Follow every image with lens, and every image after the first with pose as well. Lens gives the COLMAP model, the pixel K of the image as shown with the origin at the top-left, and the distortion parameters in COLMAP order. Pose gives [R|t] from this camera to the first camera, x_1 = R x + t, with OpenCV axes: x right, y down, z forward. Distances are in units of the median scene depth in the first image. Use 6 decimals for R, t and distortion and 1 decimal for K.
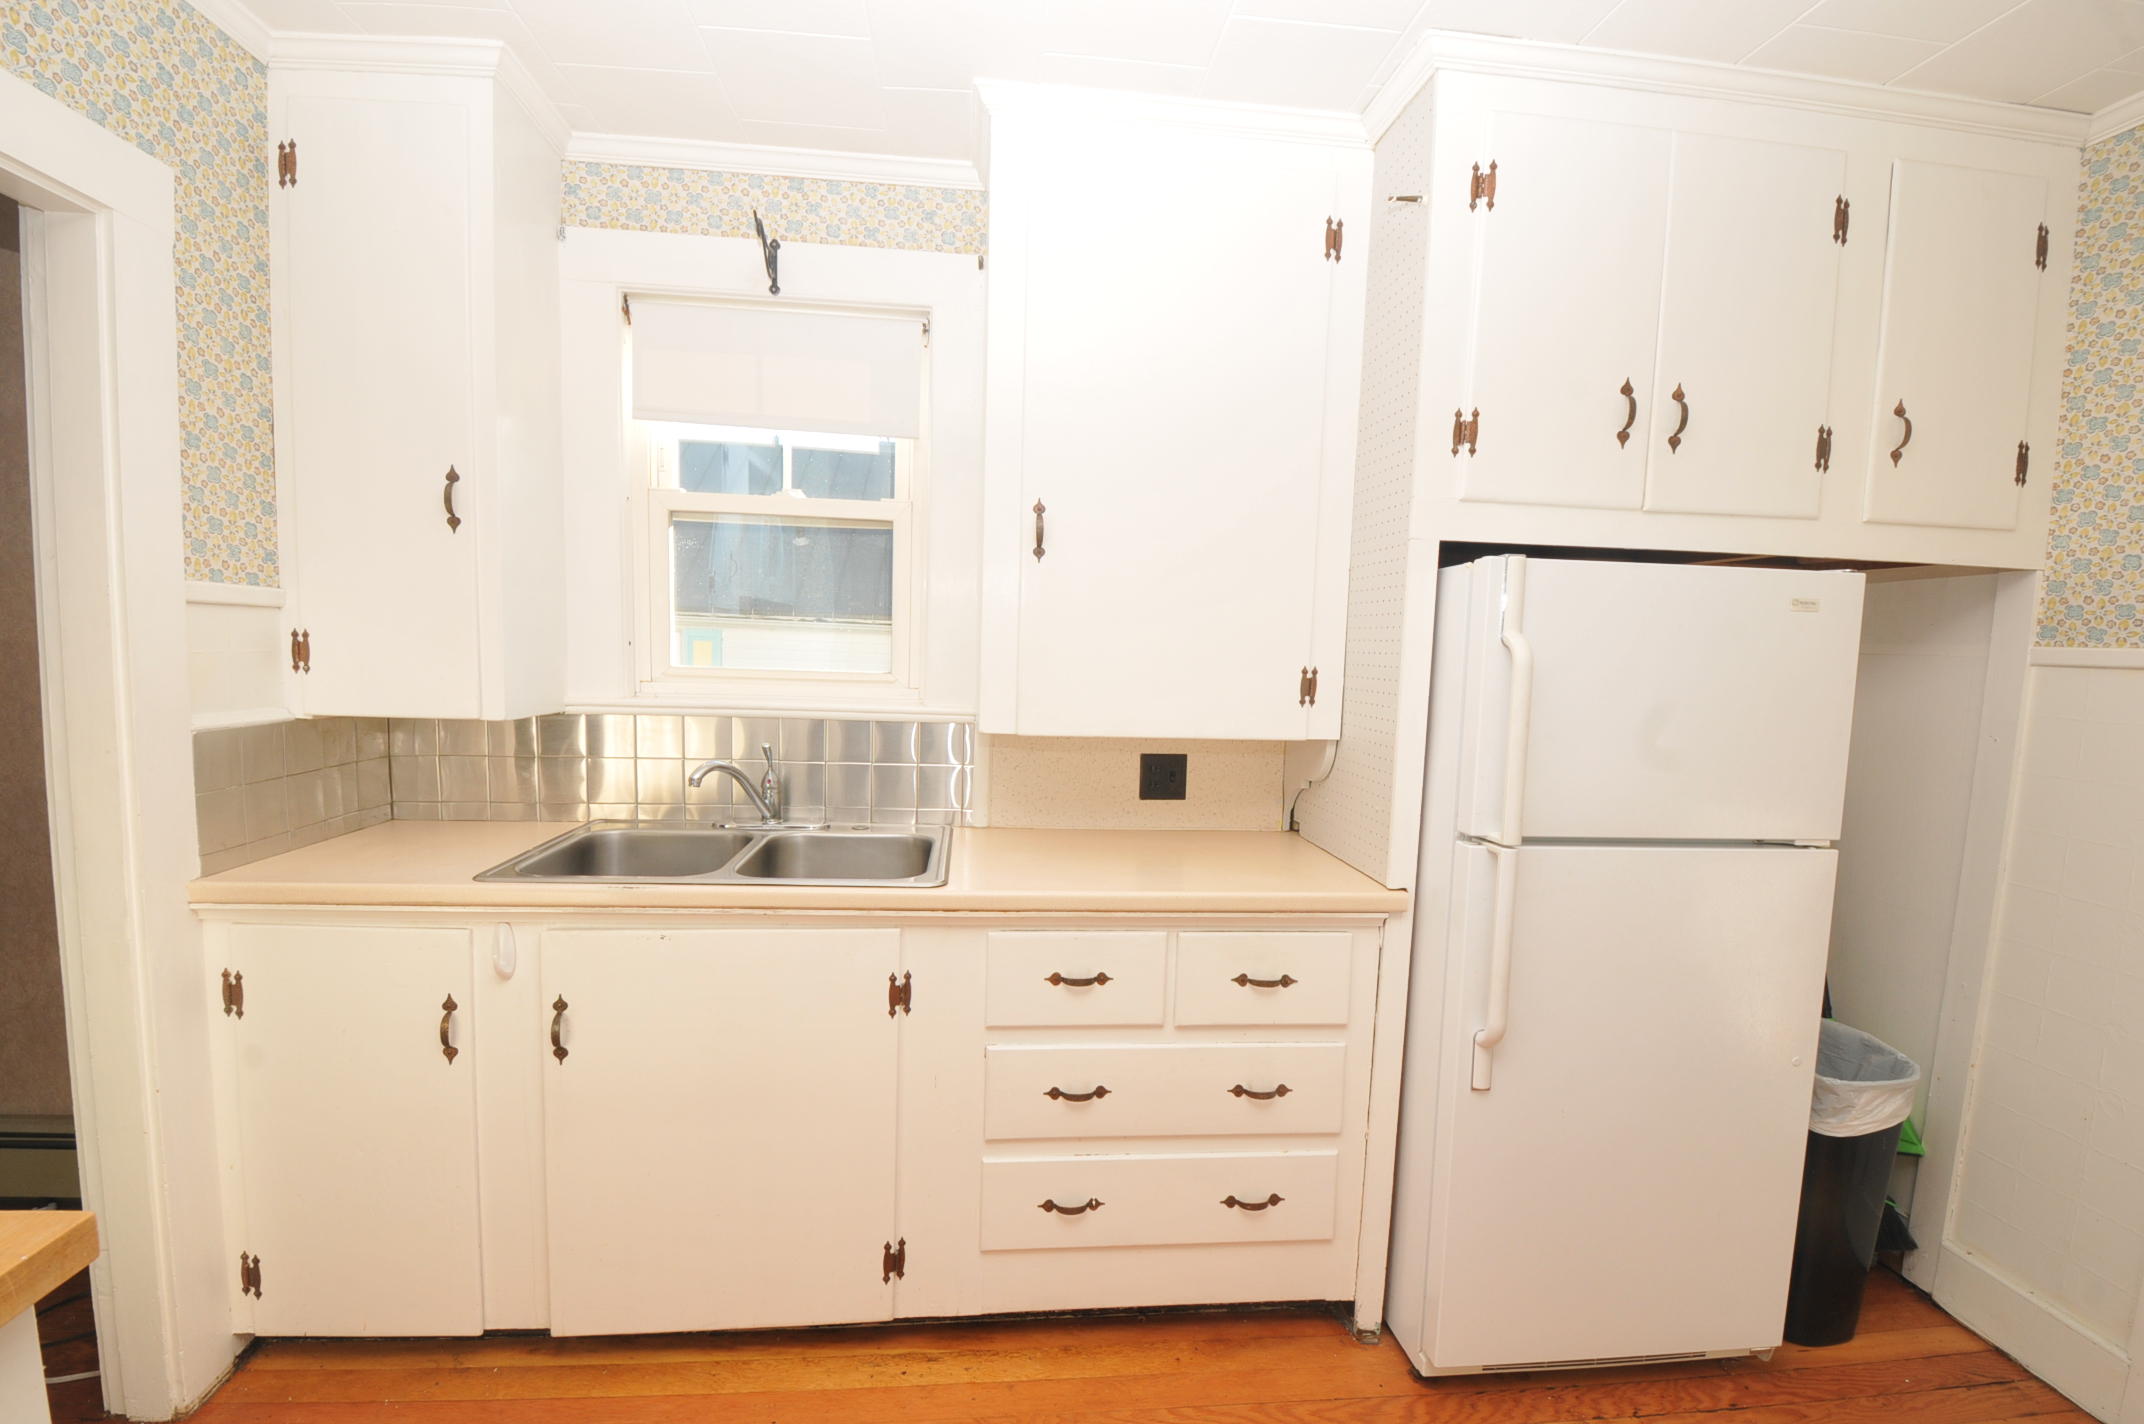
lens RADIAL K [[941.4, 0, 1036.3], [0, 941.4, 734.2], [0, 0, 1]] dist [0.007148, -0.017341]
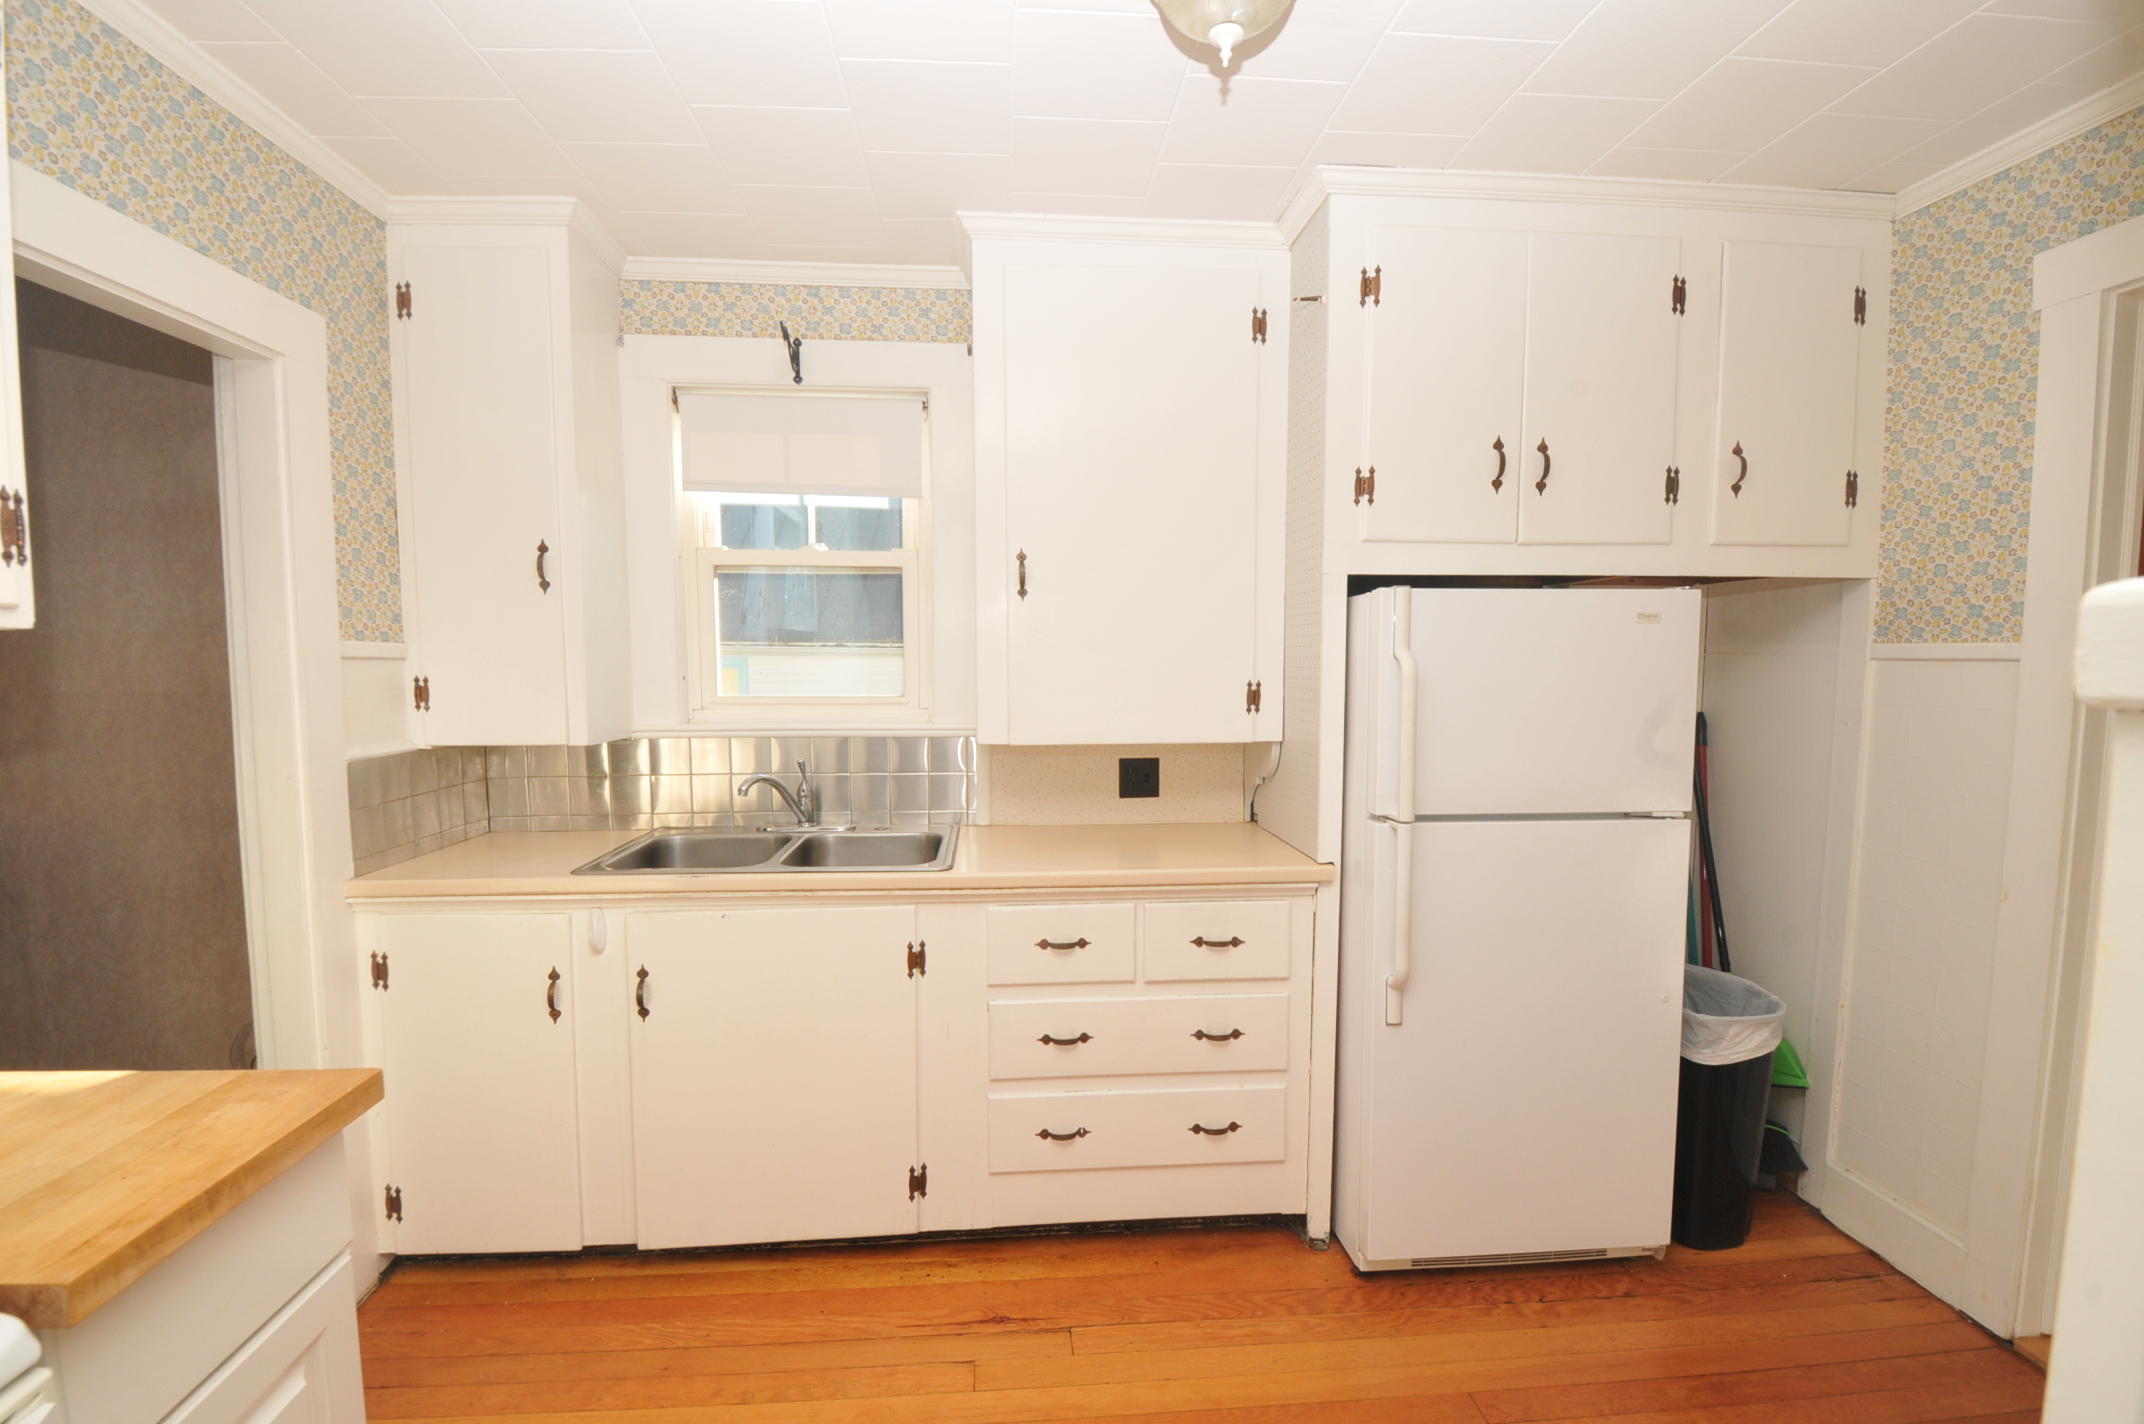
lens RADIAL K [[941.4, 0, 1040.2], [0, 941.4, 732.4], [0, 0, 1]] dist [0.007148, -0.017341]
pose [[0.999349, -0.029961, -0.020114, 0.047916], [0.029598, 0.999398, -0.018105, 0.008506], [0.020645, 0.017498, 0.999634, -0.215904]]
